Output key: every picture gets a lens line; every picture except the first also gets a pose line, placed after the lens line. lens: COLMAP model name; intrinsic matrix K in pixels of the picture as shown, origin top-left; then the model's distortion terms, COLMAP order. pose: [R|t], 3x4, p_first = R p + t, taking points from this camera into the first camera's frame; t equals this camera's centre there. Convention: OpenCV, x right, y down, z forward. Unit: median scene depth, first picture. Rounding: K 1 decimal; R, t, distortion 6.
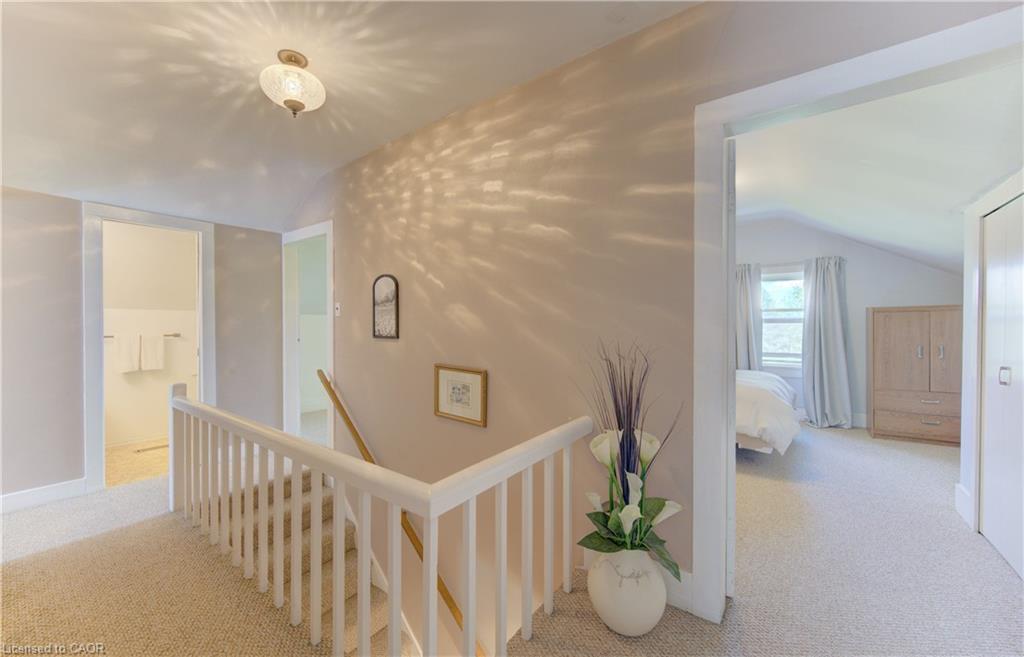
lens RADIAL K [[387.8, 0, 506.1], [0, 387.8, 324.8], [0, 0, 1]] dist [-0.006583, 0.000104]
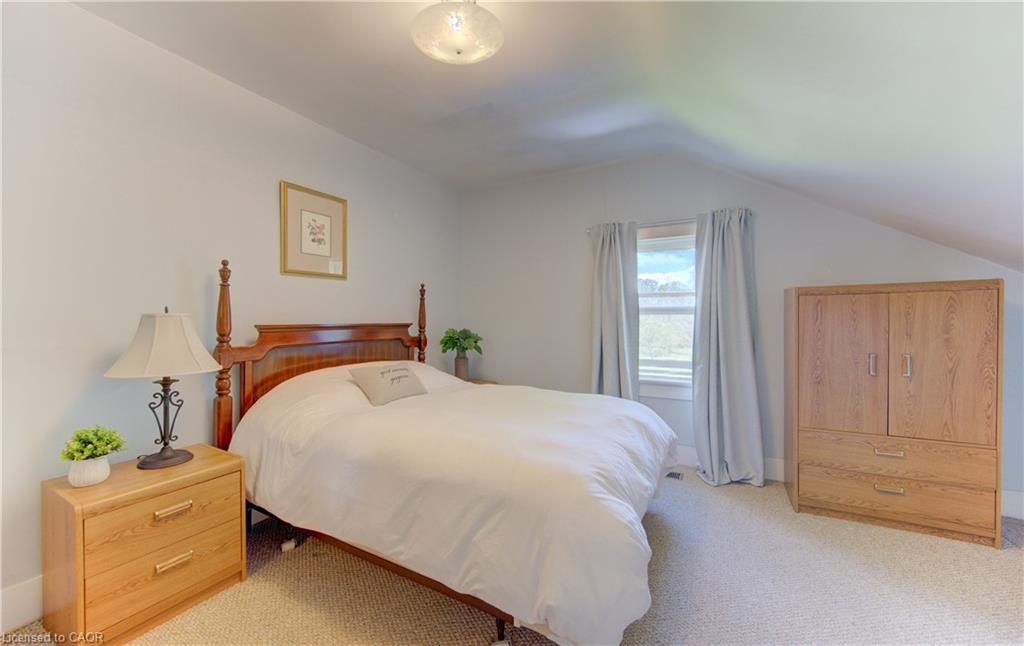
lens RADIAL K [[389.3, 0, 501.6], [0, 389.3, 317.8], [0, 0, 1]] dist [-0.005232, -0.000999]
pose [[0.989570, -0.002090, 0.144041, 0.383829], [0.001638, 0.999993, 0.003251, -0.001652], [-0.144047, -0.002981, 0.989566, 0.436421]]
